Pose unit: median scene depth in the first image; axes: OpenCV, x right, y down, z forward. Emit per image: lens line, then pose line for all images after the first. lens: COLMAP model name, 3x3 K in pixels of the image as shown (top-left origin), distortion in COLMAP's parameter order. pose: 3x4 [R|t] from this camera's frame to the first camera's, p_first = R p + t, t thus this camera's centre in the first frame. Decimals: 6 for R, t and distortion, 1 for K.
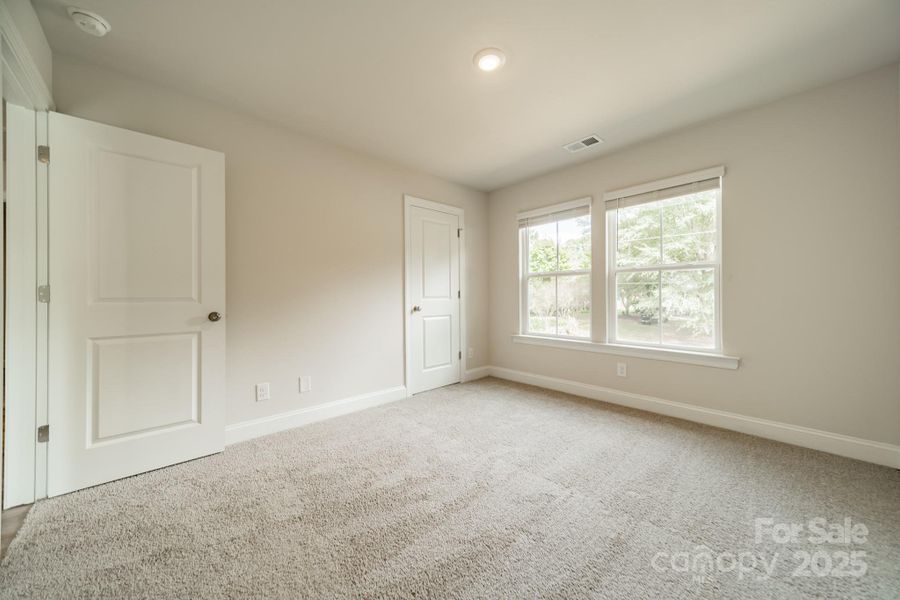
lens RADIAL K [[323.1, 0, 446.1], [0, 323.1, 303.3], [0, 0, 1]] dist [0.002808, 0.000030]
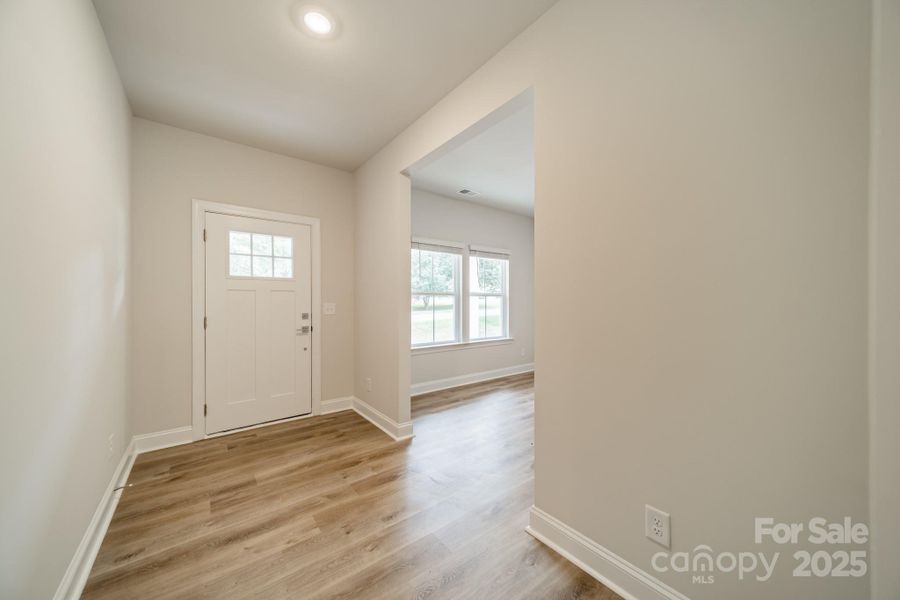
lens RADIAL K [[323.1, 0, 456.6], [0, 323.1, 310.1], [0, 0, 1]] dist [0.002808, 0.000030]
pose [[0.047196, -0.004245, 0.998877, -1.149307], [0.027844, 0.999608, 0.002932, -0.035348], [-0.998497, 0.027674, 0.047296, 1.093457]]
